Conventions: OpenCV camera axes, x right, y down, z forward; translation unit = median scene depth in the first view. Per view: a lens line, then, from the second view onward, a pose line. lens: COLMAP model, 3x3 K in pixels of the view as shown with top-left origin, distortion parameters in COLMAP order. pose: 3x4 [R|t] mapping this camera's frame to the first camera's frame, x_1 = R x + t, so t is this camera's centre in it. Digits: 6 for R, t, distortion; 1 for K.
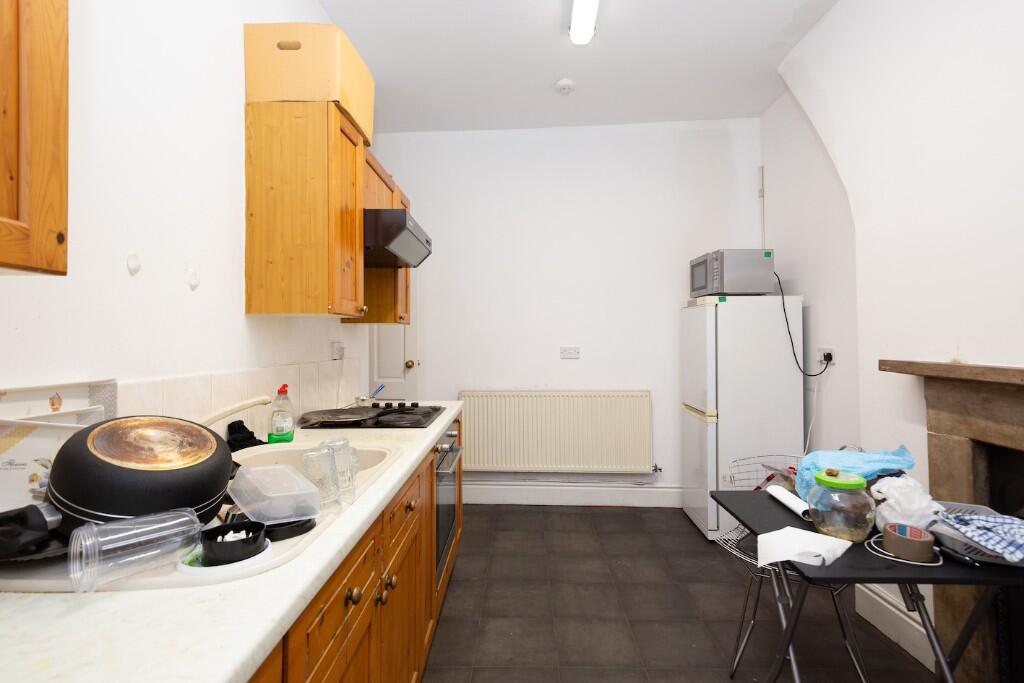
lens RADIAL K [[488.0, 0, 511.5], [0, 488.0, 333.1], [0, 0, 1]] dist [-0.000267, -0.000404]
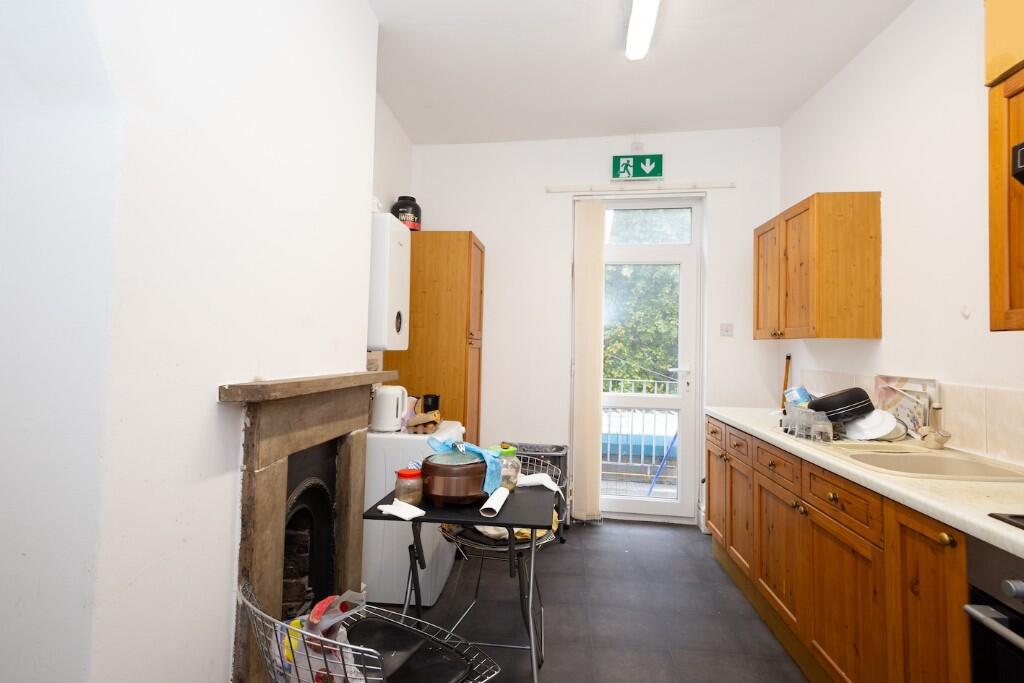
lens RADIAL K [[488.0, 0, 511.5], [0, 488.0, 333.1], [0, 0, 1]] dist [-0.000267, -0.000404]
pose [[-0.995702, -0.008180, 0.092251, 0.406247], [-0.011970, 0.999104, -0.040602, 0.006083], [-0.091836, -0.041532, -0.994908, 1.924359]]
